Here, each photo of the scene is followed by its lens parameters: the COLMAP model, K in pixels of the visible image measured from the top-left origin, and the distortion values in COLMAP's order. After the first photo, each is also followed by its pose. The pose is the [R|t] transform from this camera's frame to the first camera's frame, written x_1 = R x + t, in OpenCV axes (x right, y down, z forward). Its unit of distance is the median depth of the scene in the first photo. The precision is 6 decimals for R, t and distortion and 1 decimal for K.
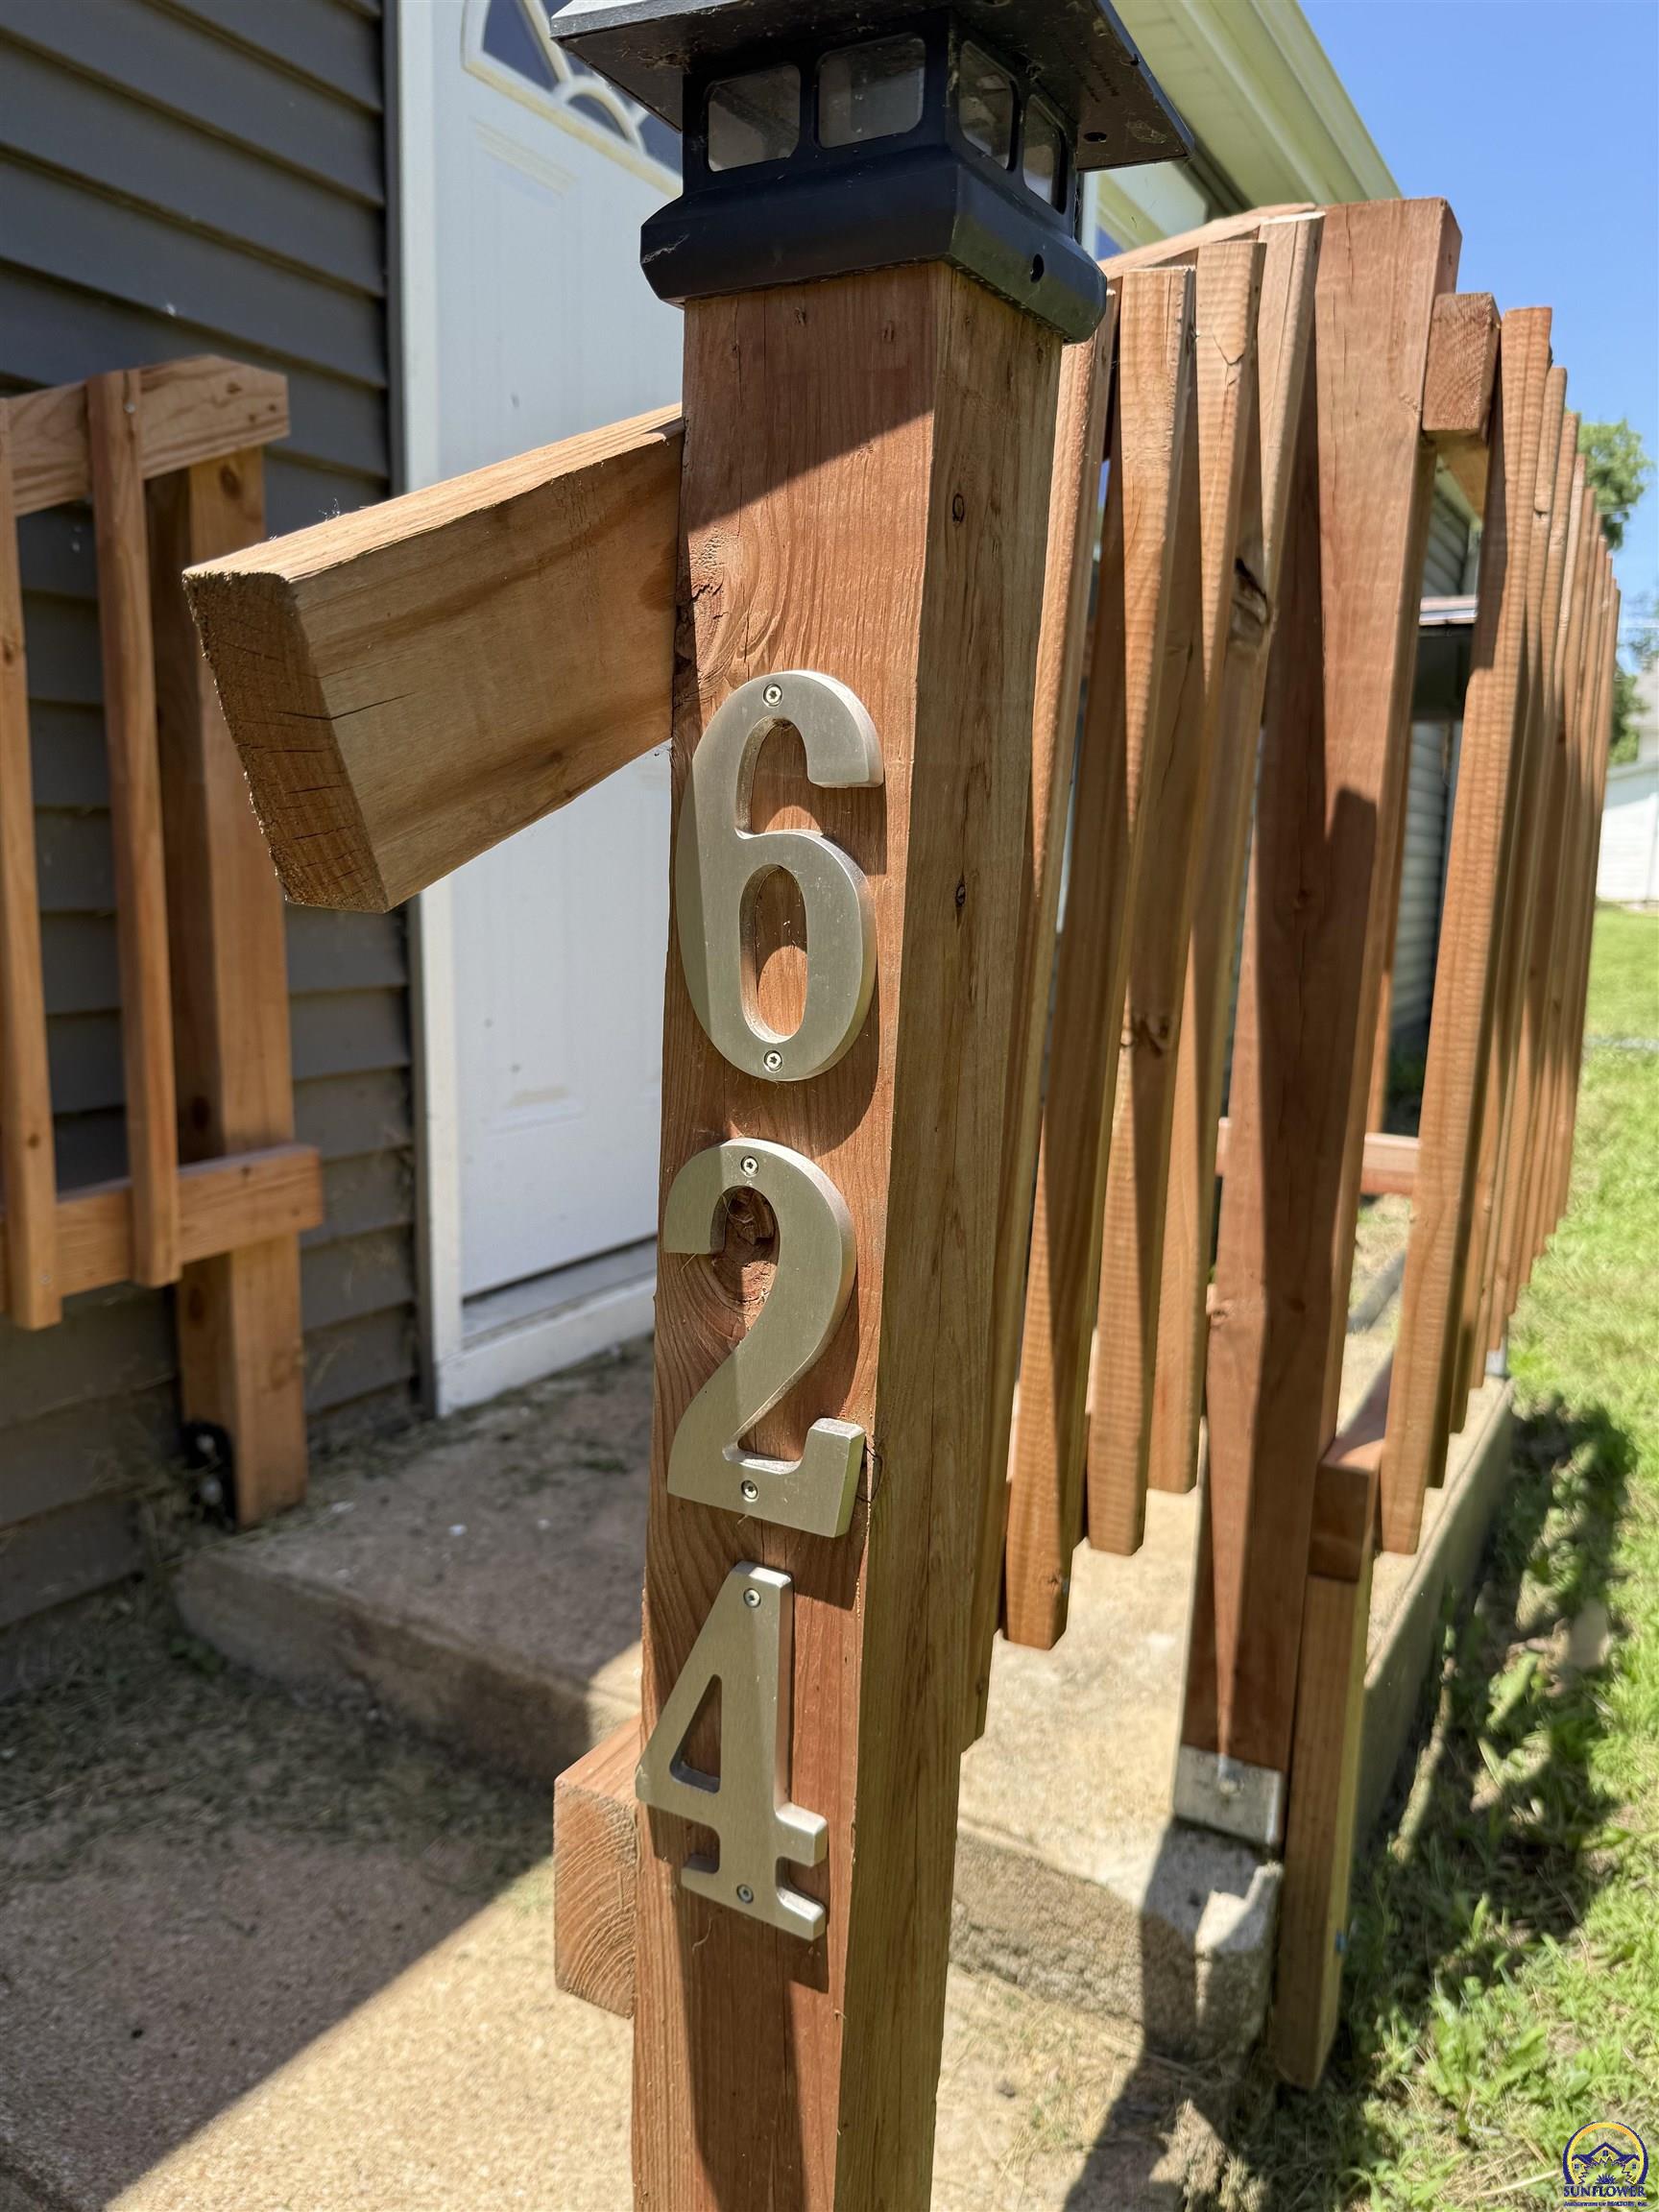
lens RADIAL K [[1588.1, 0, 829.5], [0, 1588.1, 1106.0], [0, 0, 1]] dist [0.075045, -0.094611]
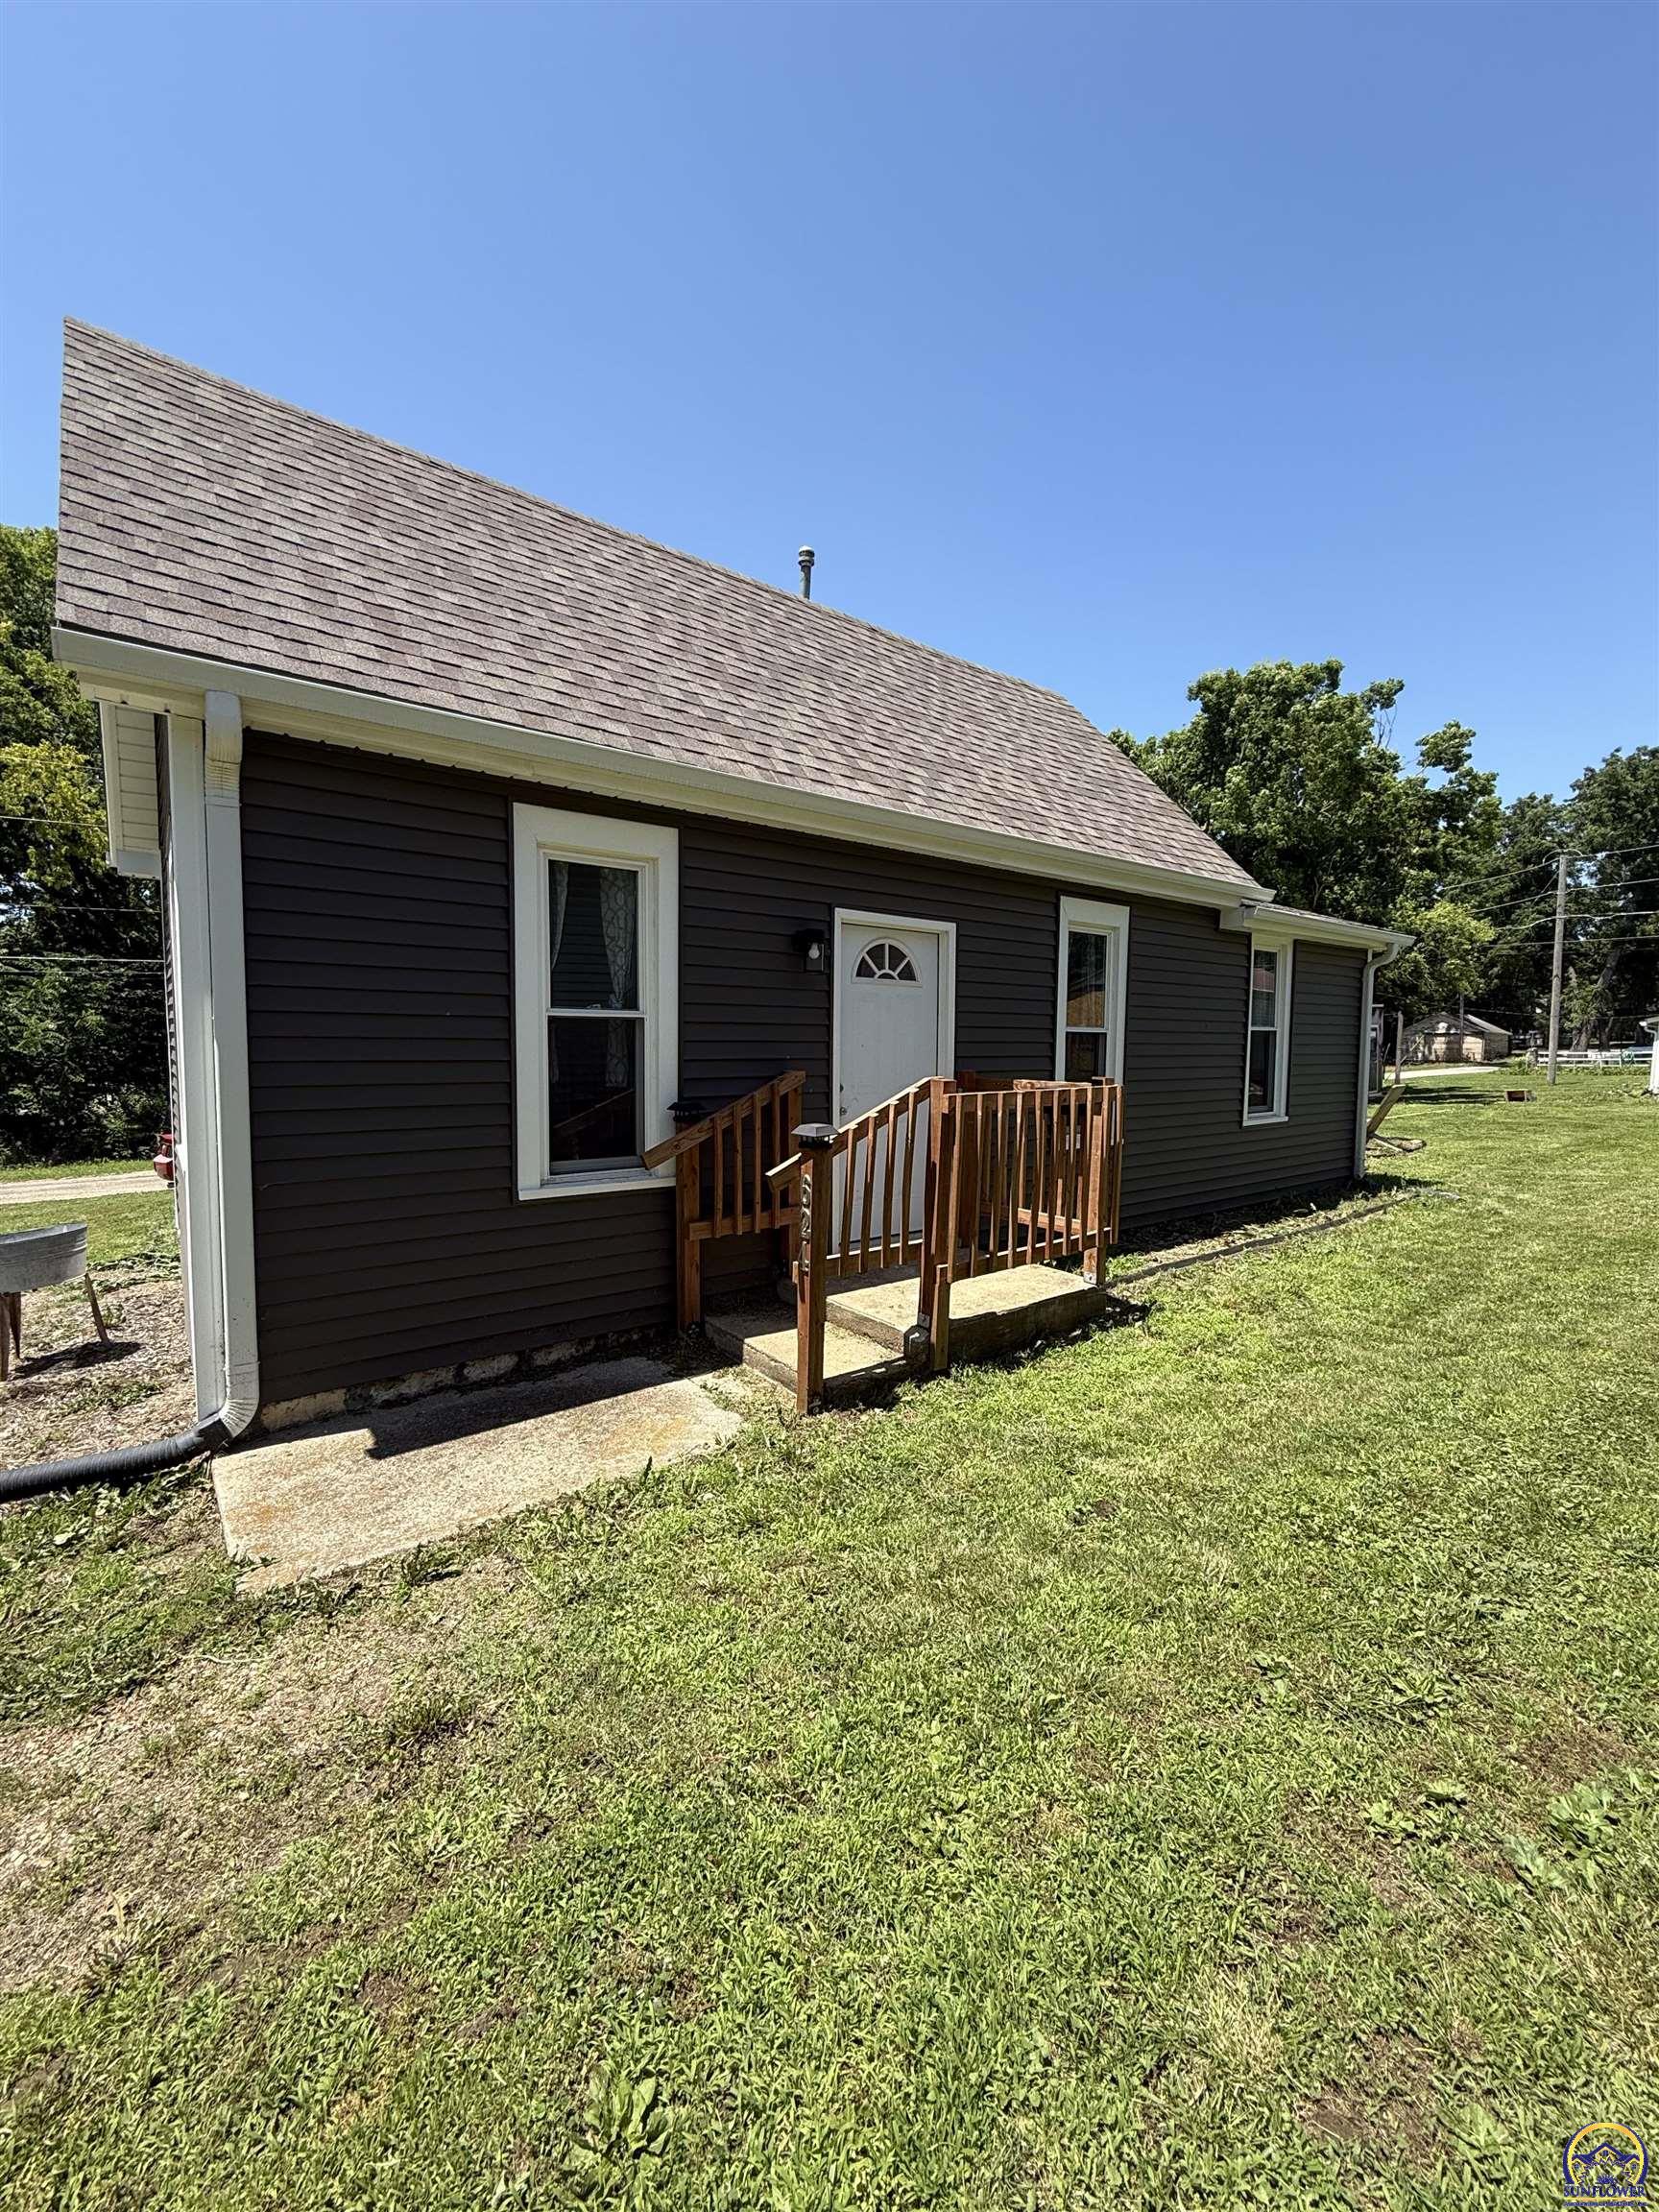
lens RADIAL K [[880.2, 0, 832.1], [0, 880.2, 1102.7], [0, 0, 1]] dist [0.001339, -0.000076]
pose [[0.926418, 0.014177, -0.376231, 0.926066], [-0.051195, 0.994753, -0.088575, -0.068936], [0.373001, 0.101319, 0.922282, -1.828332]]
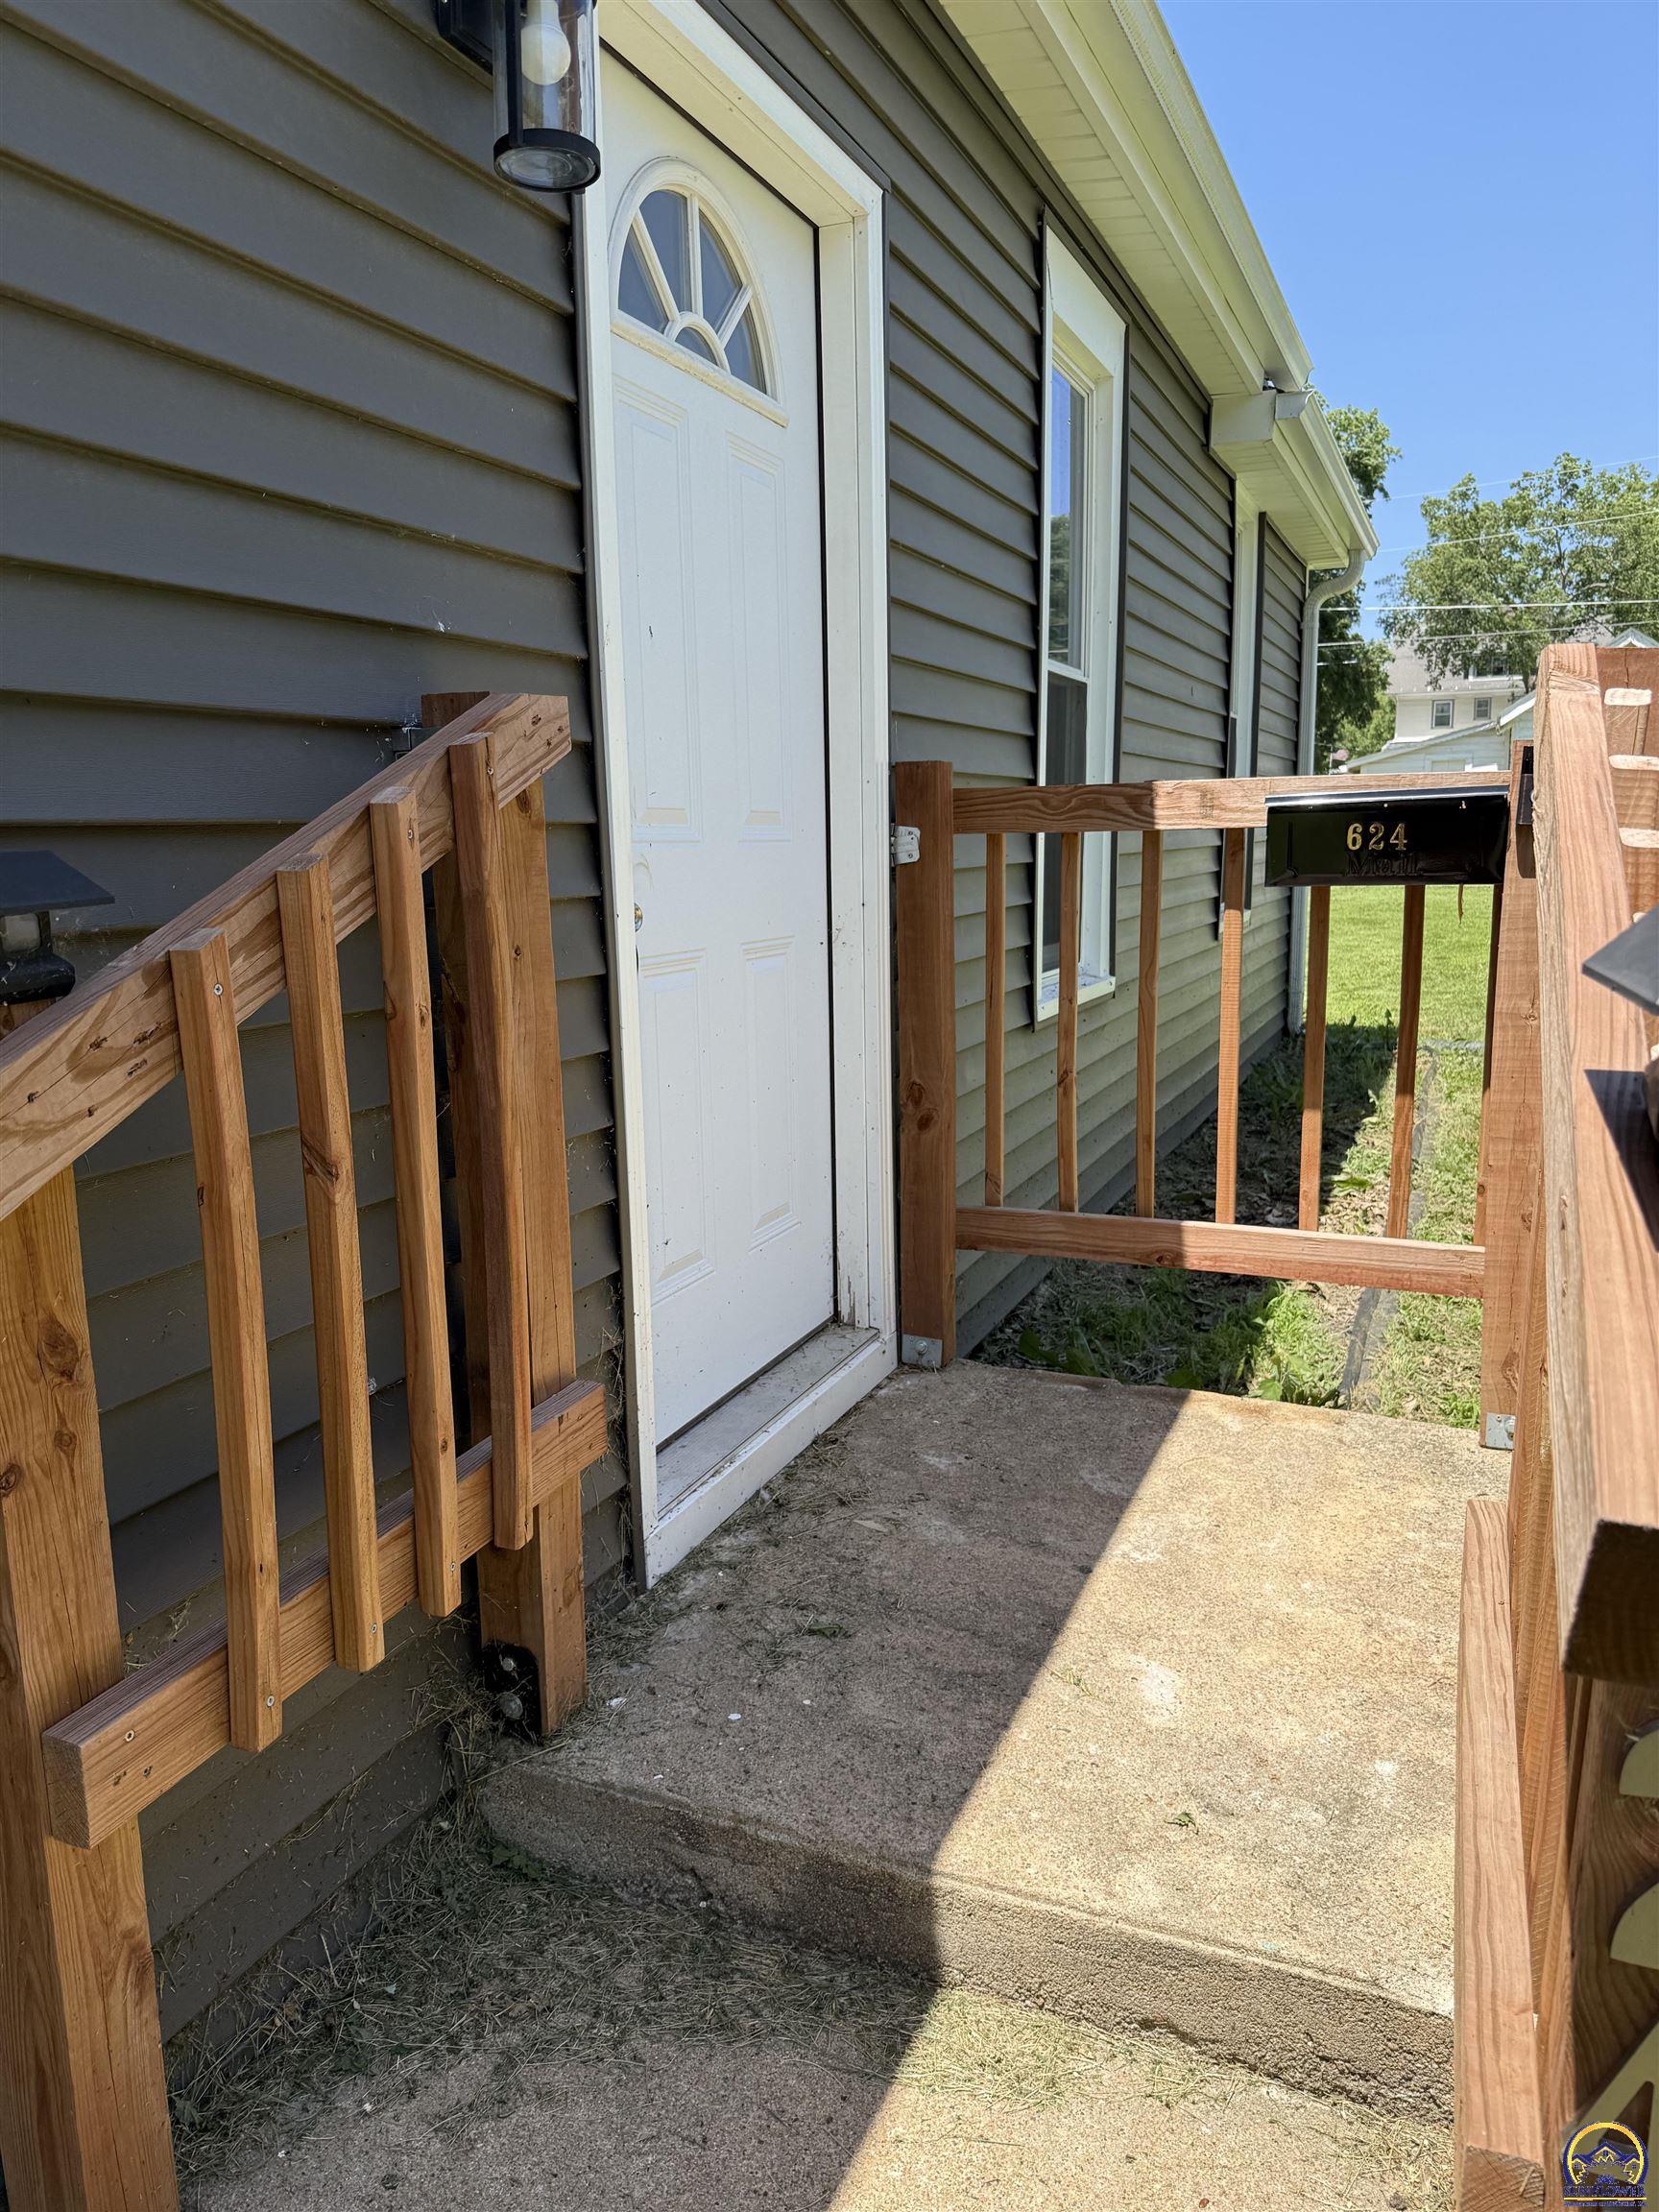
lens RADIAL K [[1579.9, 0, 860.3], [0, 1579.9, 1105.8], [0, 0, 1]] dist [0.050336, -0.032429]
pose [[0.989593, -0.052200, 0.134096, -0.296900], [0.050271, 0.998578, 0.017728, -0.183708], [-0.134831, -0.010803, 0.990810, -0.095257]]
